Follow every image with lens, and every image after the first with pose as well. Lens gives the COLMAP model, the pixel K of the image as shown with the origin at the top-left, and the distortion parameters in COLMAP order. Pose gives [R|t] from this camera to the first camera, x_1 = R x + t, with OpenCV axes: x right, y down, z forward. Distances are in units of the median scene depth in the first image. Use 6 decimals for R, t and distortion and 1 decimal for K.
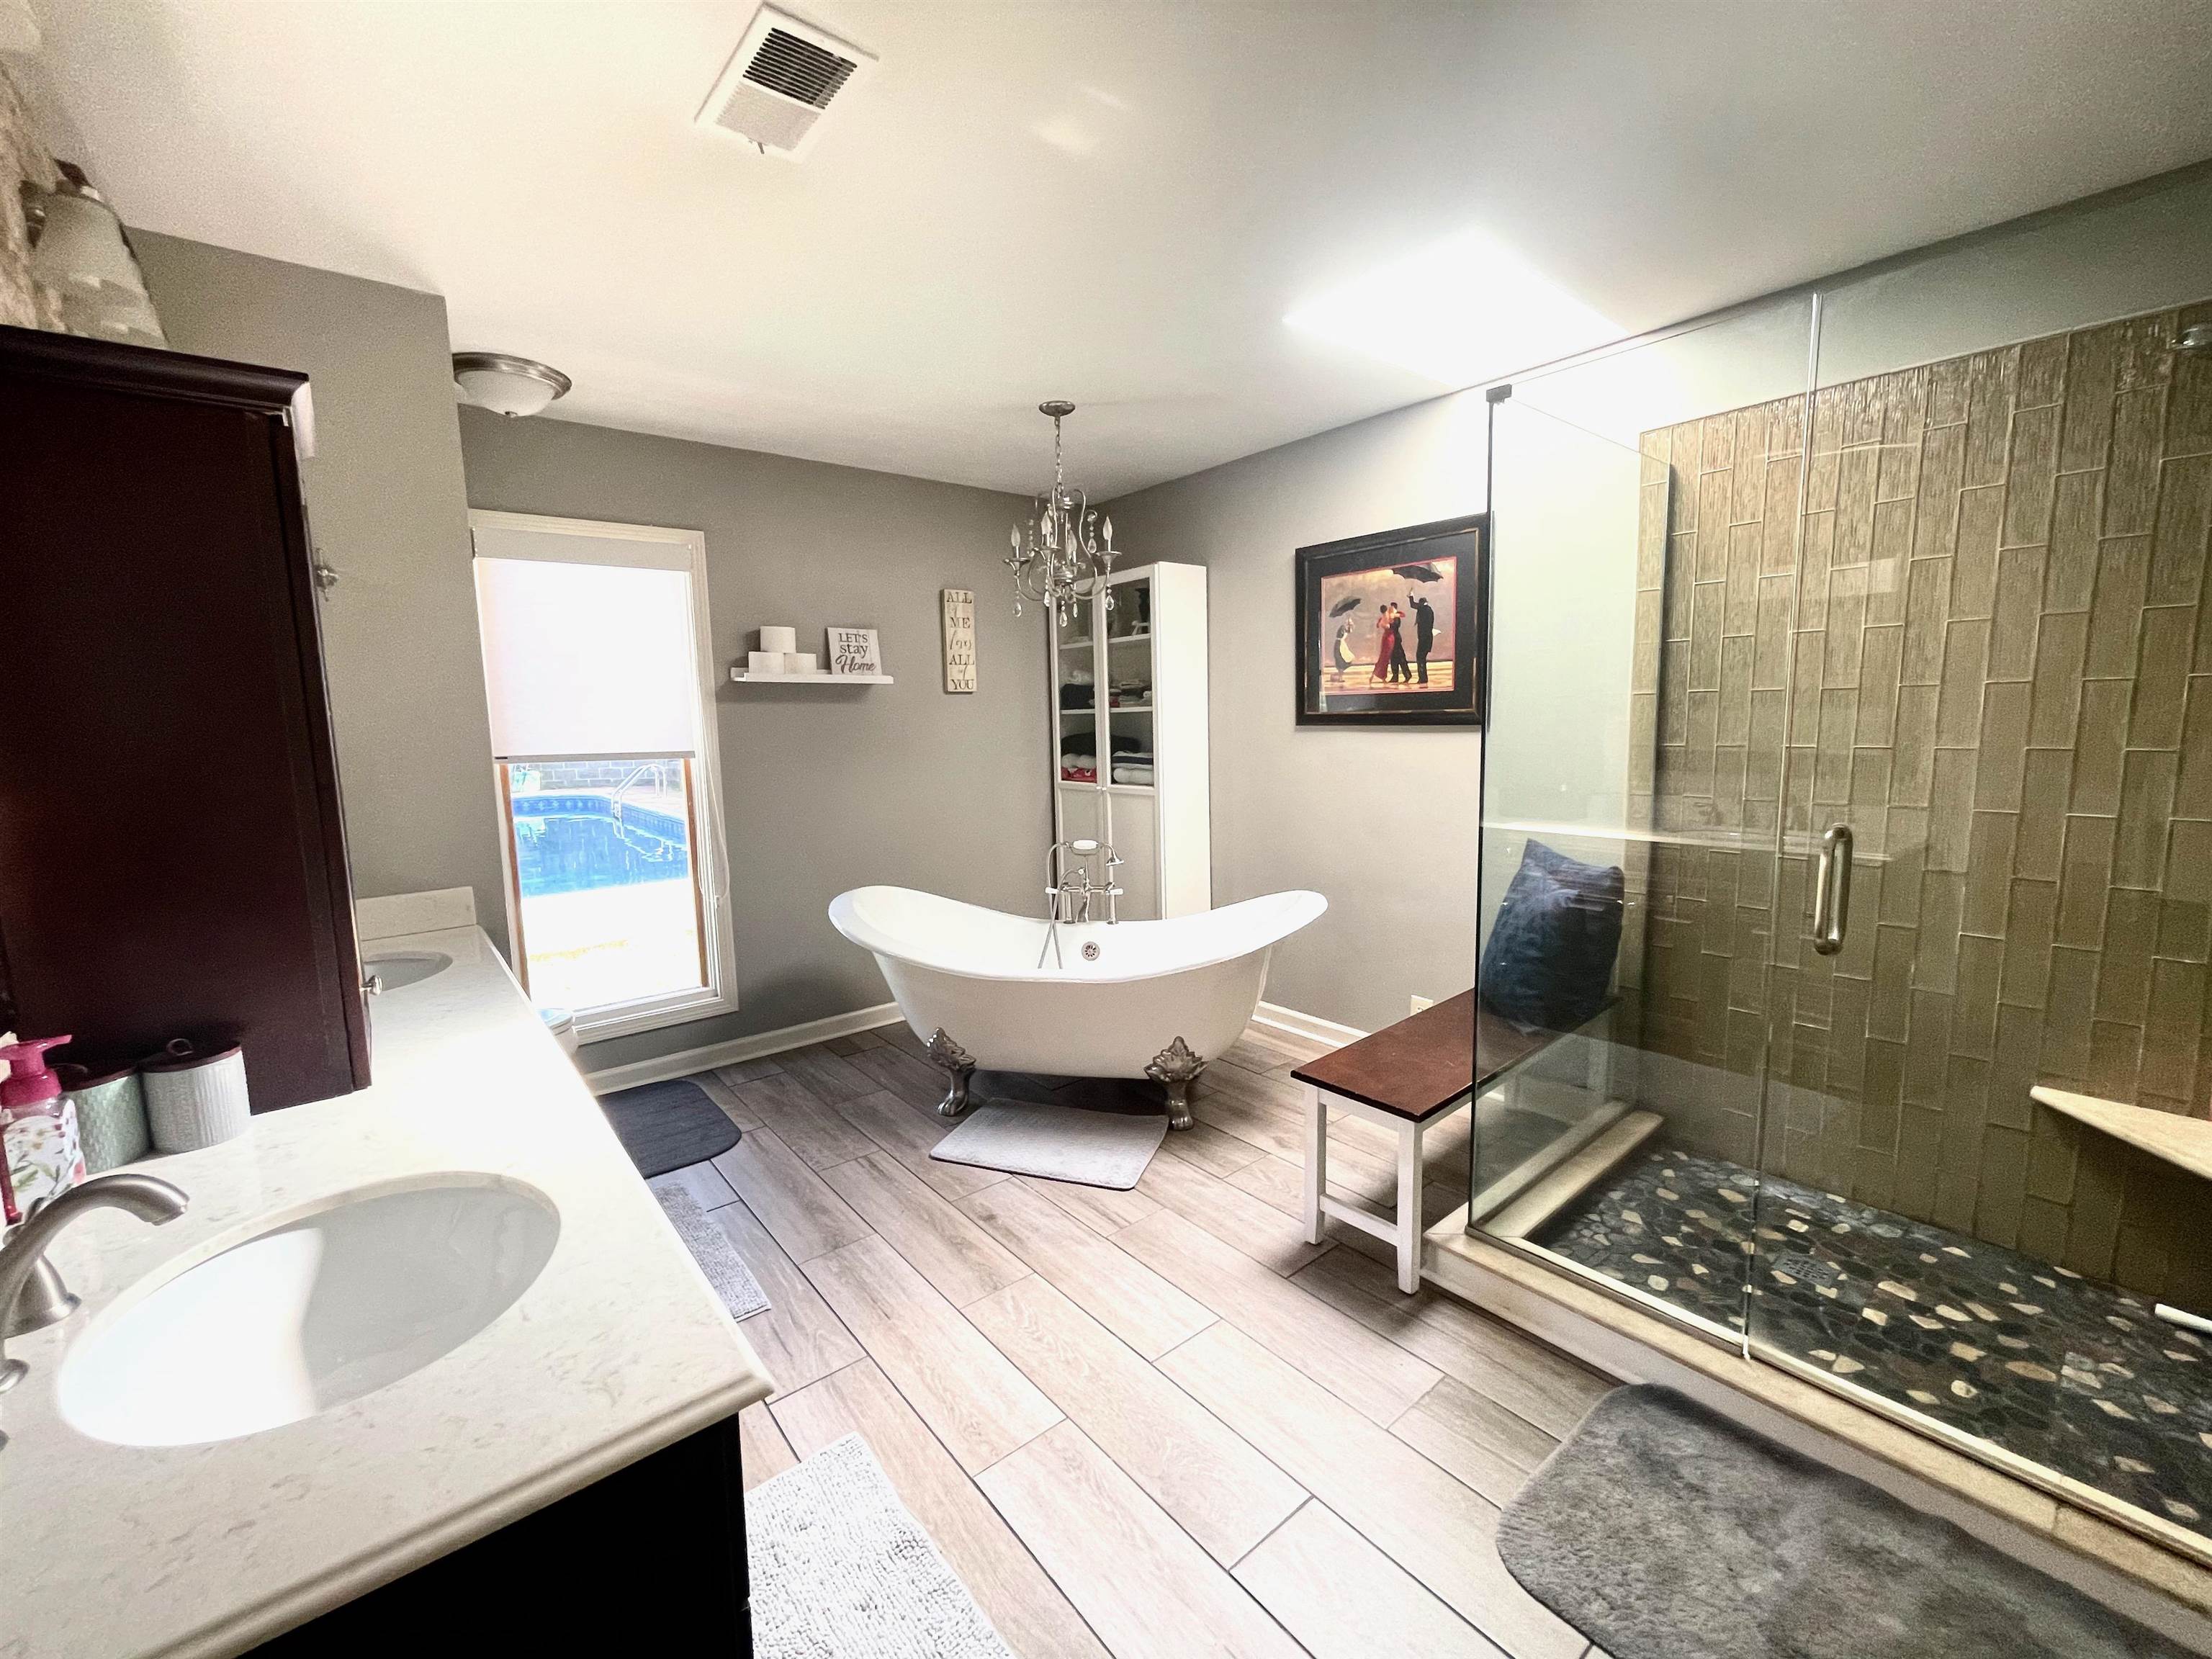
lens RADIAL K [[899.3, 0, 1098.4], [0, 899.3, 828.0], [0, 0, 1]] dist [0.000420, 0.000388]
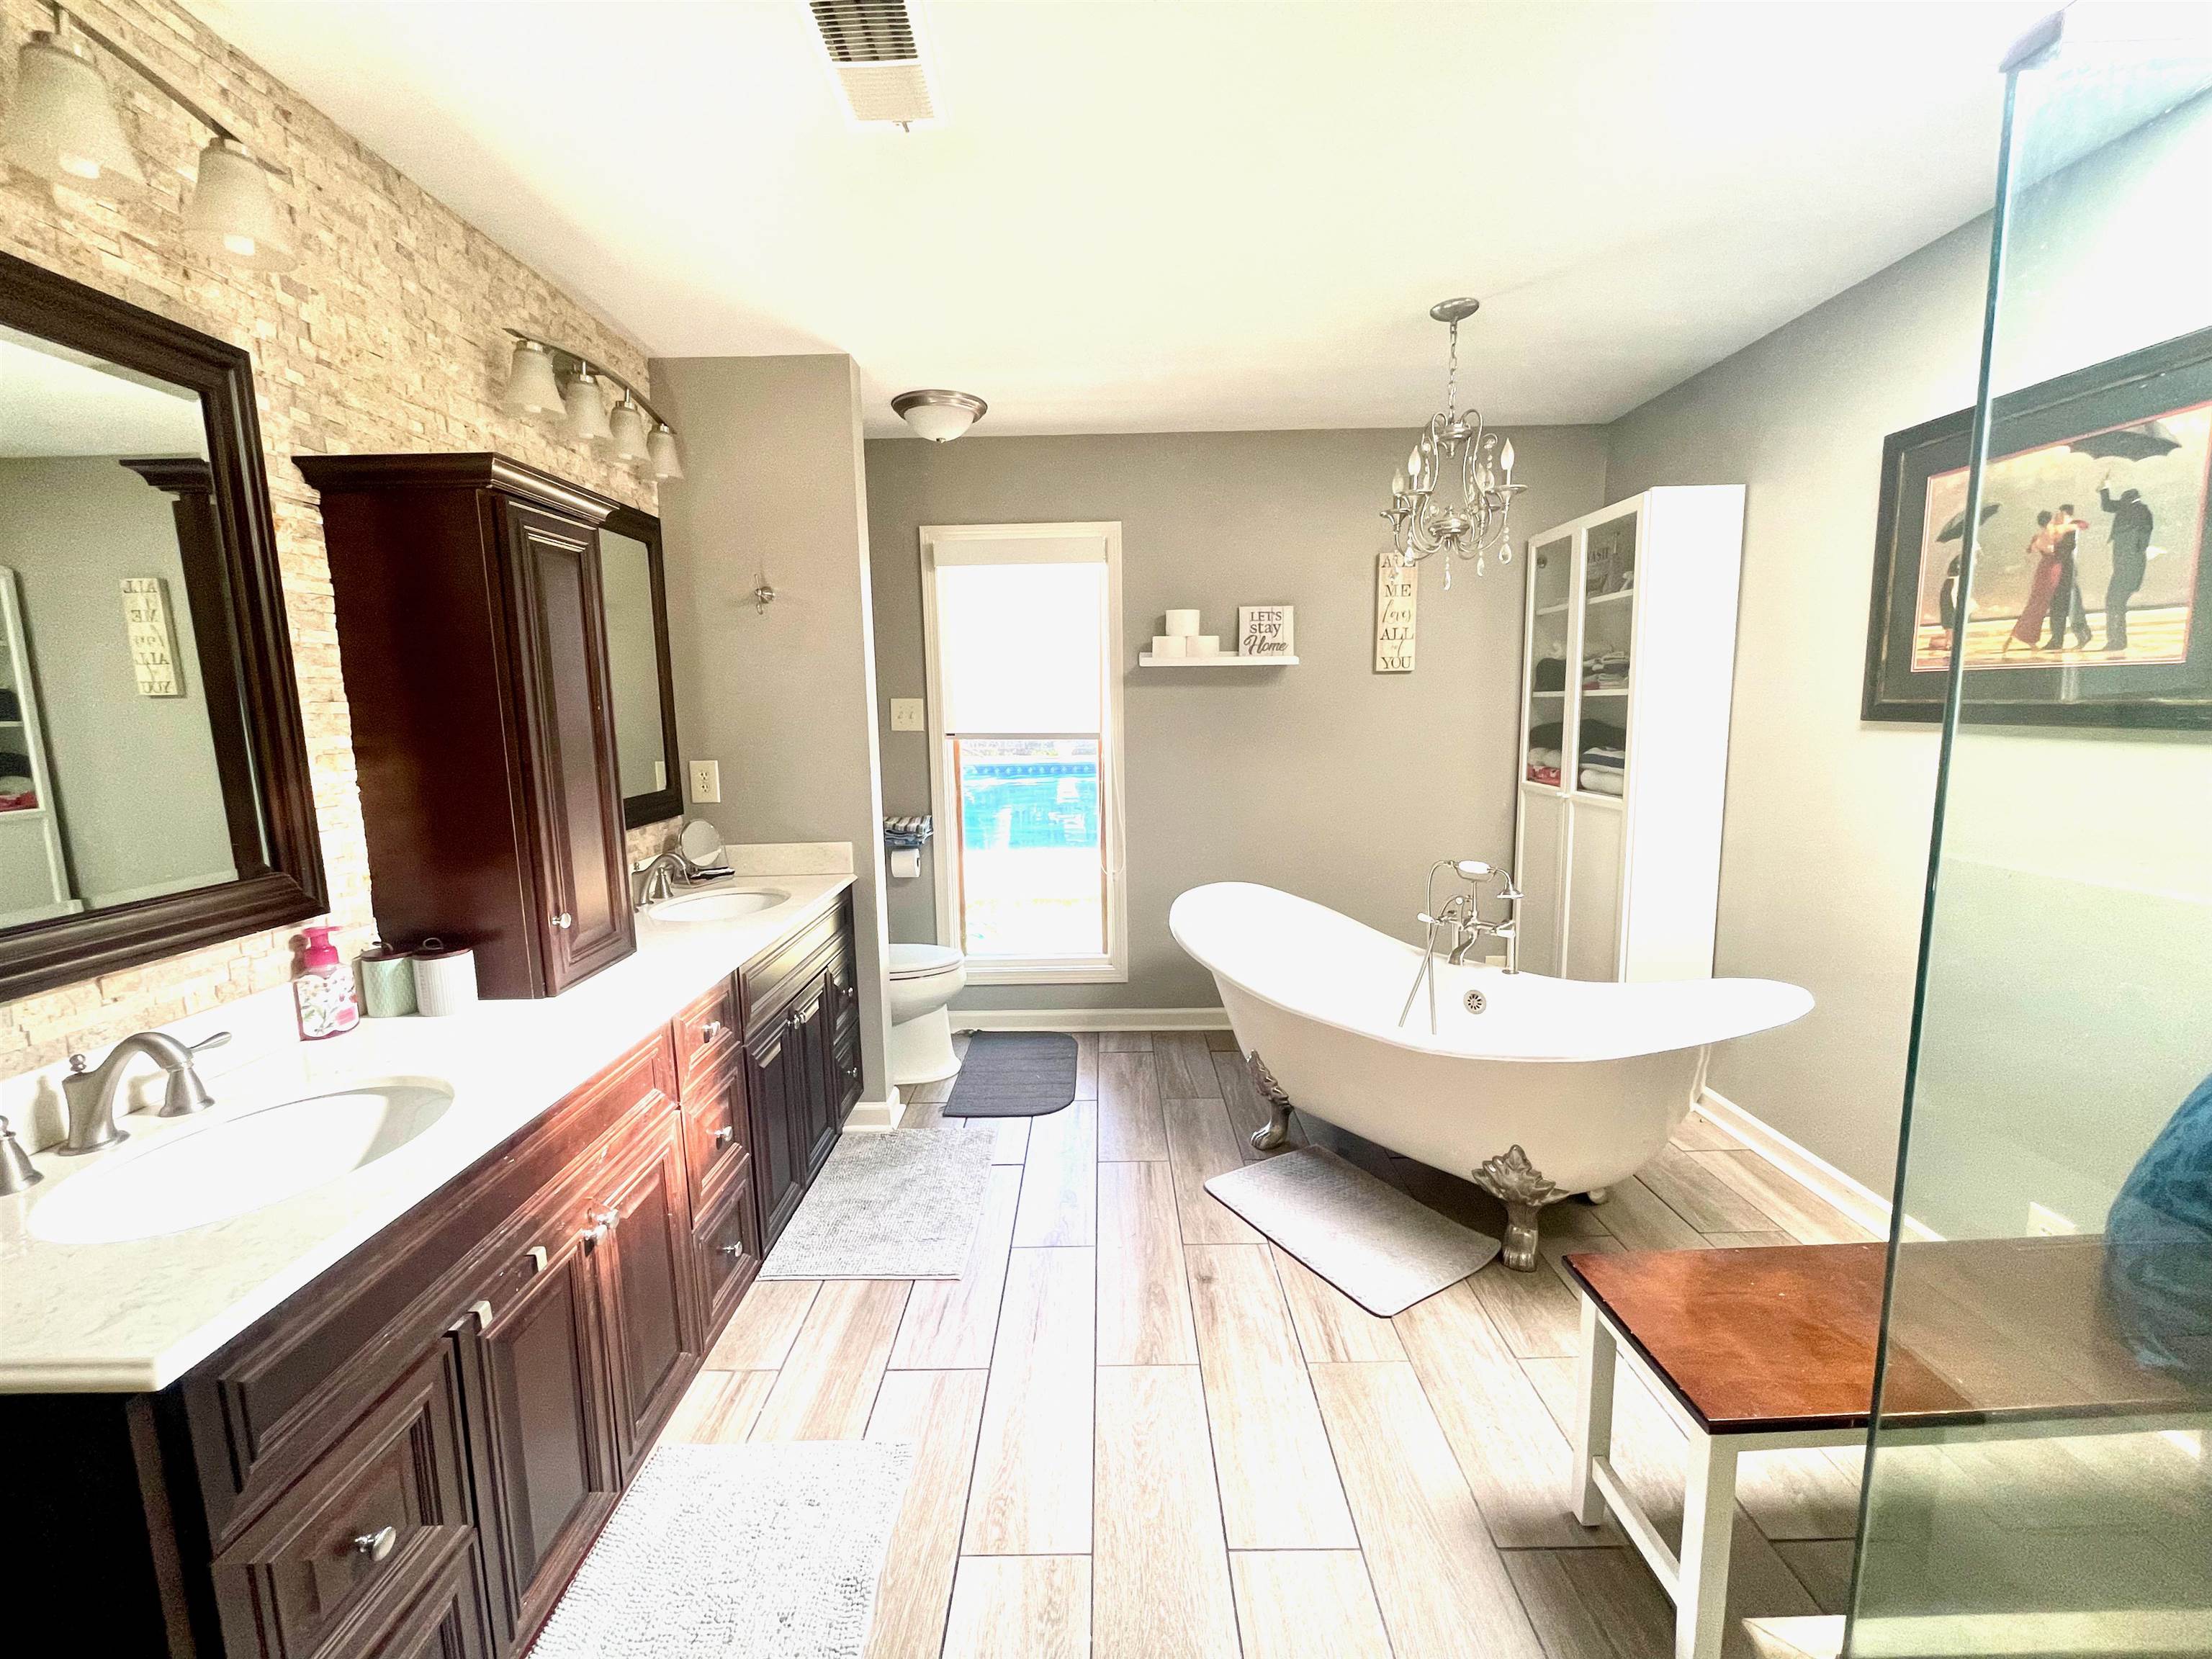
lens RADIAL K [[899.3, 0, 1104.4], [0, 899.3, 828.0], [0, 0, 1]] dist [0.000420, 0.000388]
pose [[0.770666, 0.097513, -0.629734, 0.235895], [-0.078398, 0.995224, 0.058166, -0.036914], [0.632398, 0.004543, 0.774630, 0.189914]]
